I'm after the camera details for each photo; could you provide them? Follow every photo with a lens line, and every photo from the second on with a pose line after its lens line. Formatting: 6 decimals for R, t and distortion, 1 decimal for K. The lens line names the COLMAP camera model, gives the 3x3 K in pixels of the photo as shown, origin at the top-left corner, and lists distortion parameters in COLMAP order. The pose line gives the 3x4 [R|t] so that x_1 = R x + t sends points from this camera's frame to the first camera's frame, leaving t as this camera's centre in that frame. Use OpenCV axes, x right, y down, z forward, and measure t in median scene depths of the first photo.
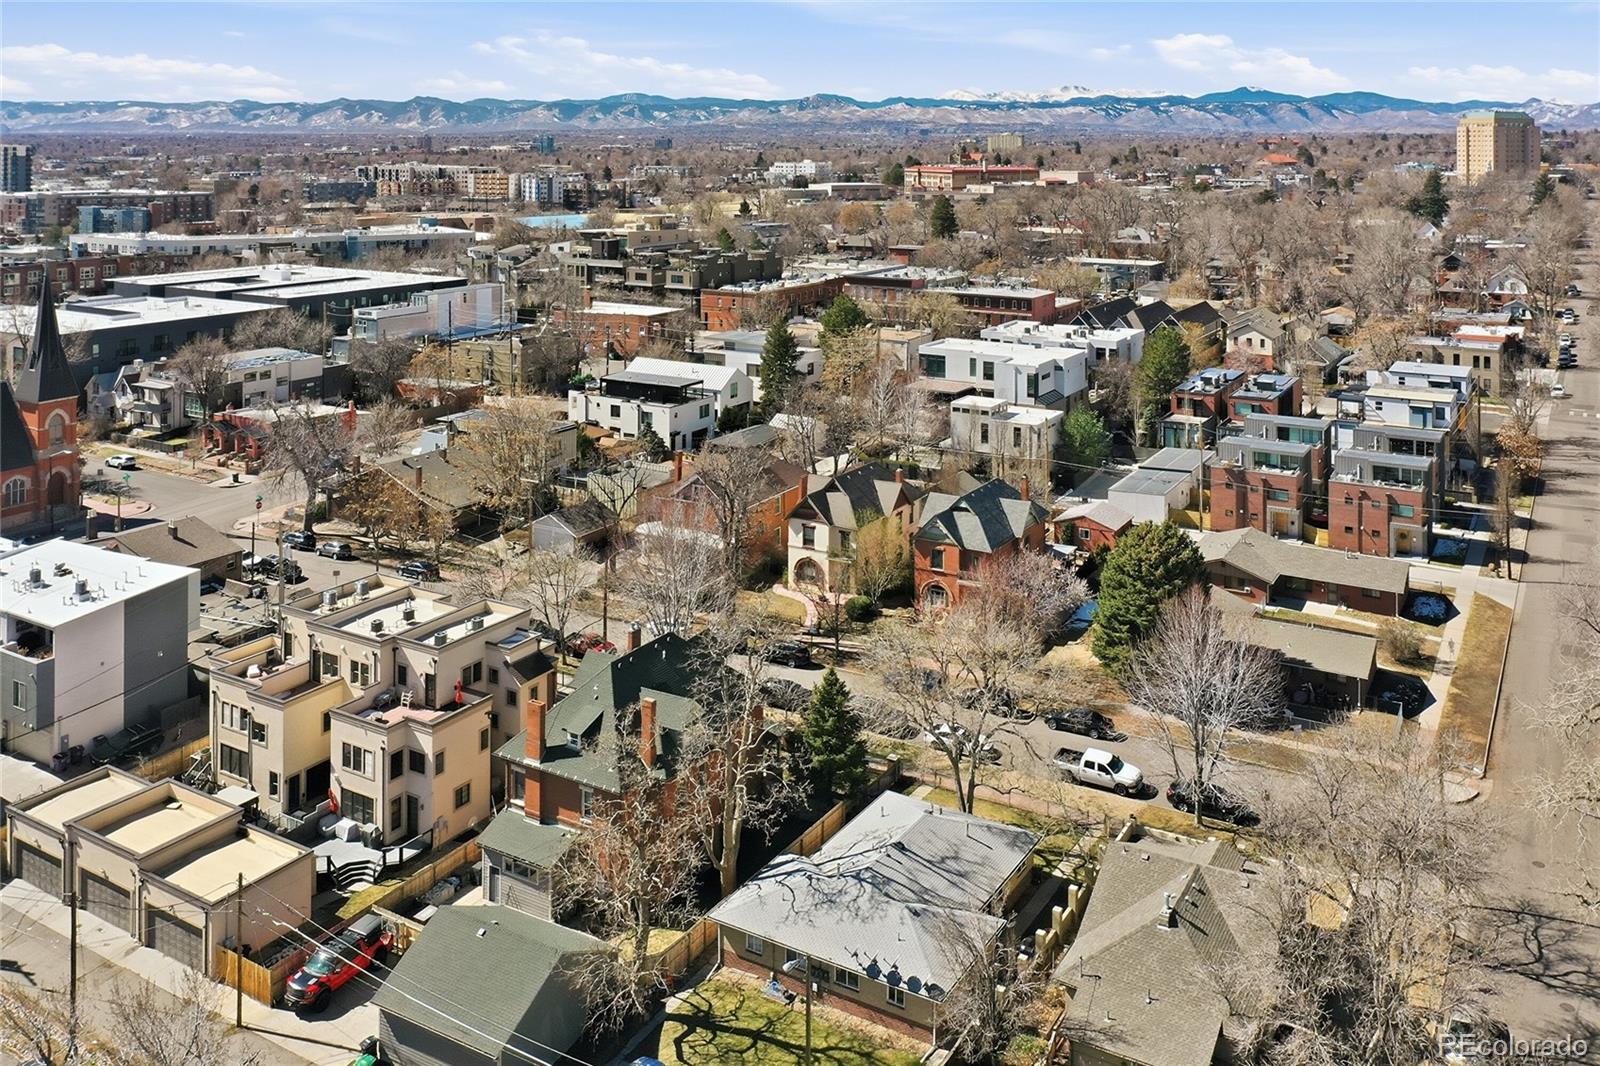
lens RADIAL K [[1273.4, 0, 802.0], [0, 1273.4, 475.4], [0, 0, 1]] dist [-0.006398, -0.003581]
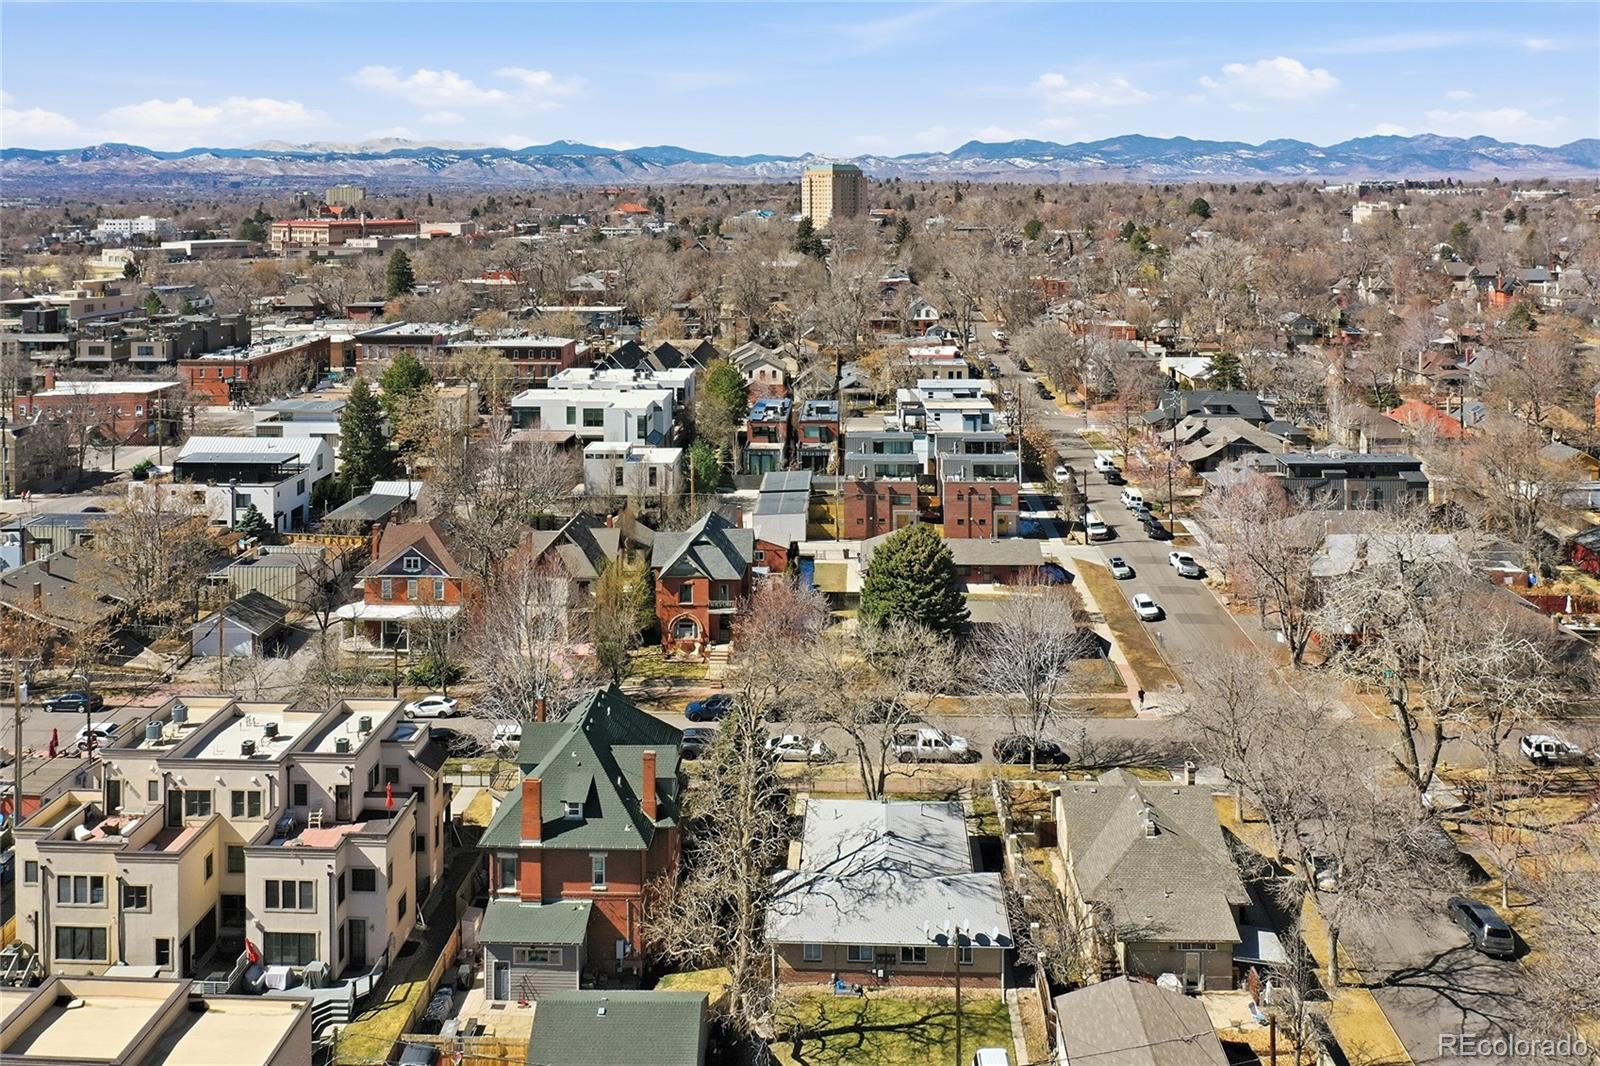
lens RADIAL K [[1258.0, 0, 800.0], [0, 1258.0, 533.0], [0, 0, 1]] dist [-0.007532, -0.003892]
pose [[0.883463, -0.126835, 0.451006, -0.227001], [0.123459, 0.991658, 0.037041, -0.008526], [-0.451941, 0.022957, 0.891752, 0.031237]]
